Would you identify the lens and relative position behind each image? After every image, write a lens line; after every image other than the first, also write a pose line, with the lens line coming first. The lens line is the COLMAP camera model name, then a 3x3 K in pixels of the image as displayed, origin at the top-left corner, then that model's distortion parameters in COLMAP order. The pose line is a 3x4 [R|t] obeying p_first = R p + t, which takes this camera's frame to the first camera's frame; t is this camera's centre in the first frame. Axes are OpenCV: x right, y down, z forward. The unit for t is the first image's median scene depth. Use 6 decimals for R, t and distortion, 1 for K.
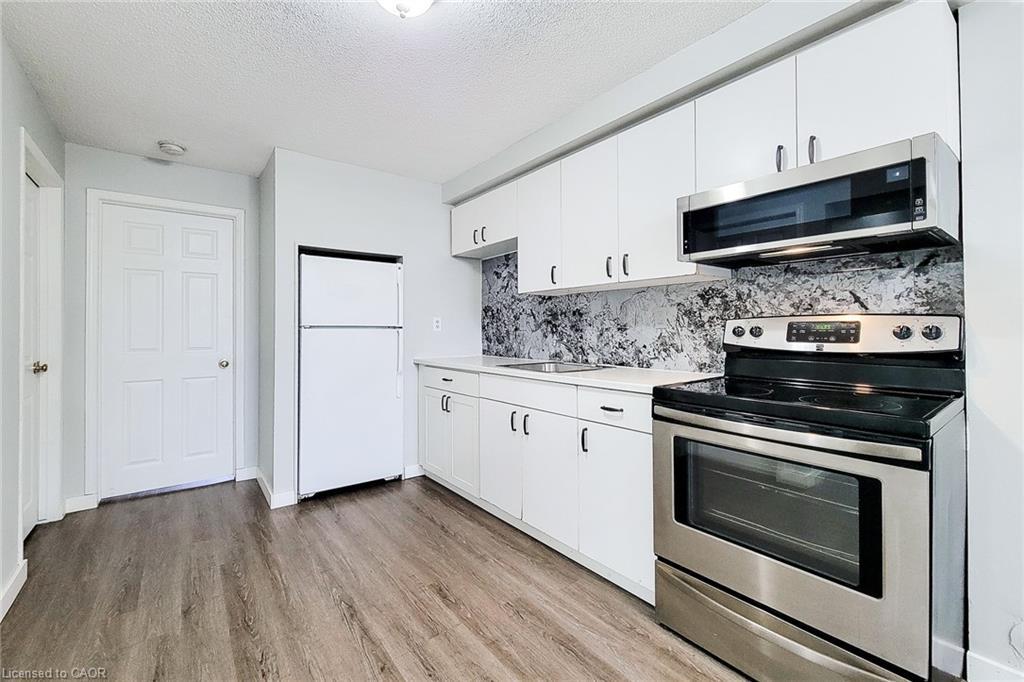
lens RADIAL K [[430.4, 0, 502.4], [0, 430.4, 323.9], [0, 0, 1]] dist [0.000155, 0.001054]
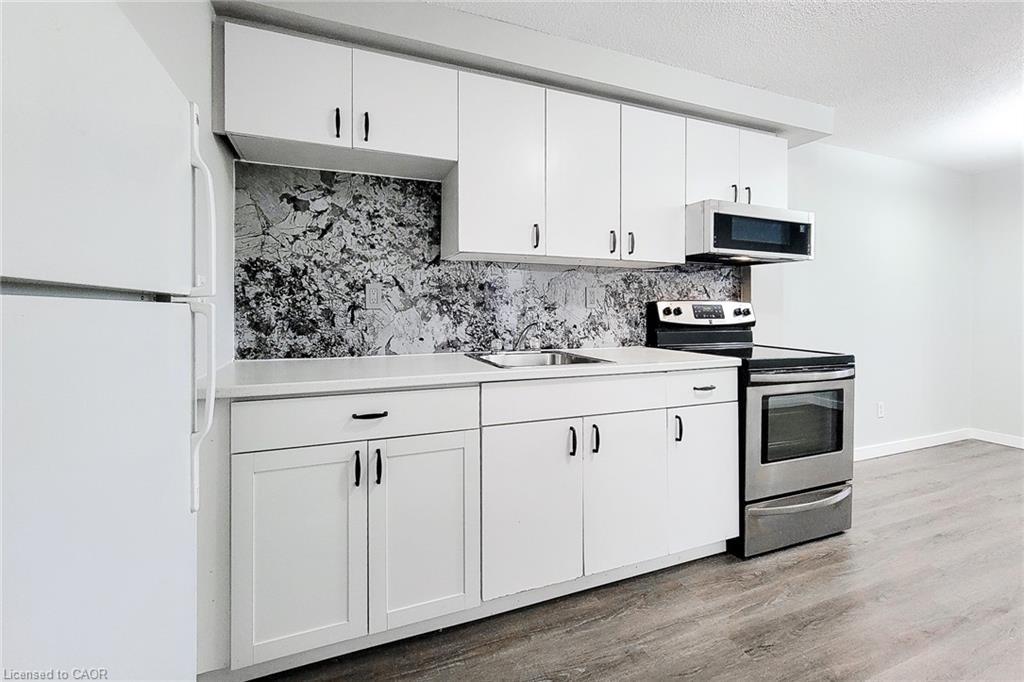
lens RADIAL K [[430.4, 0, 489.8], [0, 430.4, 306.6], [0, 0, 1]] dist [0.000155, 0.001054]
pose [[0.280926, 0.006340, 0.959708, -0.718598], [-0.019673, 0.999806, -0.000846, 0.013368], [-0.959528, -0.018642, 0.280997, 0.999500]]
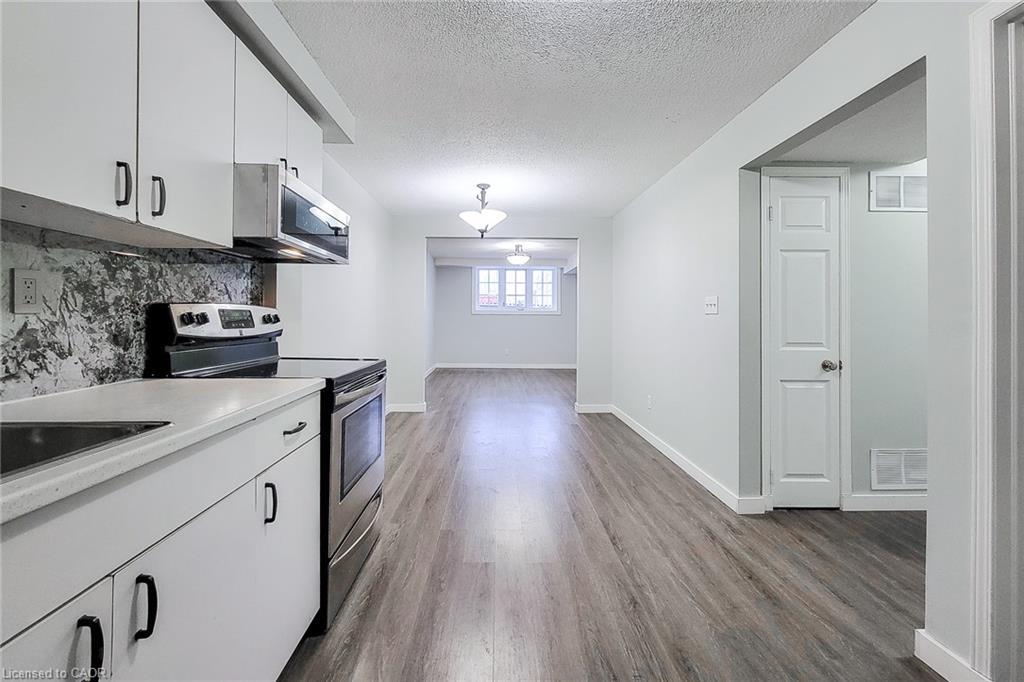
lens RADIAL K [[430.4, 0, 507.3], [0, 430.4, 309.1], [0, 0, 1]] dist [0.000155, 0.001054]
pose [[-0.811019, 0.009175, 0.584948, -0.376097], [-0.011278, 0.999446, -0.031313, 0.015562], [-0.584911, -0.031992, -0.810466, 1.141153]]
